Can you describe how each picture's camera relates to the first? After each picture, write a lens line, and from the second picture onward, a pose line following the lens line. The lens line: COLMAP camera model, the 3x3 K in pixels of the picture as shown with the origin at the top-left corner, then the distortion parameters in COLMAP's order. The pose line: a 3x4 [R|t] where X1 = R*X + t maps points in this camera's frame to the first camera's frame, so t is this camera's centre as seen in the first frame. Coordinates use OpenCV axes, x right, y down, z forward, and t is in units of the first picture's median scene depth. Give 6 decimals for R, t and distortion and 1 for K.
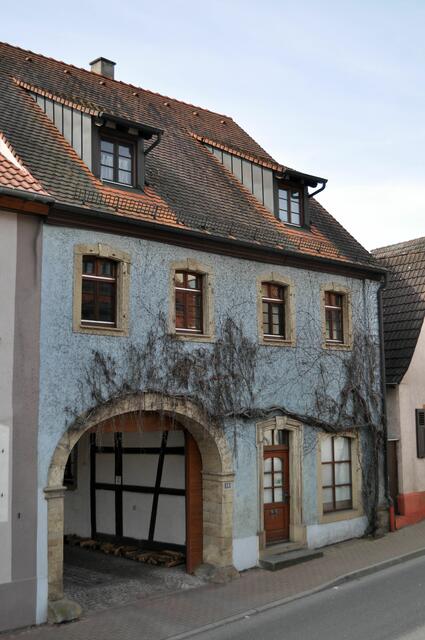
lens RADIAL K [[739.3, 0, 212.5], [0, 739.3, 320.0], [0, 0, 1]] dist [-0.041345, -0.019930]
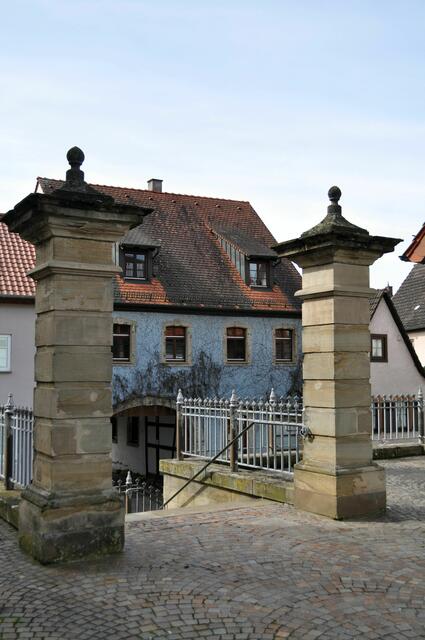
lens RADIAL K [[739.3, 0, 212.5], [0, 739.3, 320.0], [0, 0, 1]] dist [-0.041345, -0.019930]
pose [[0.956056, -0.015080, -0.292796, 0.567010], [0.030646, 0.998346, 0.048648, -0.163693], [0.291578, -0.055483, 0.954937, -0.658577]]
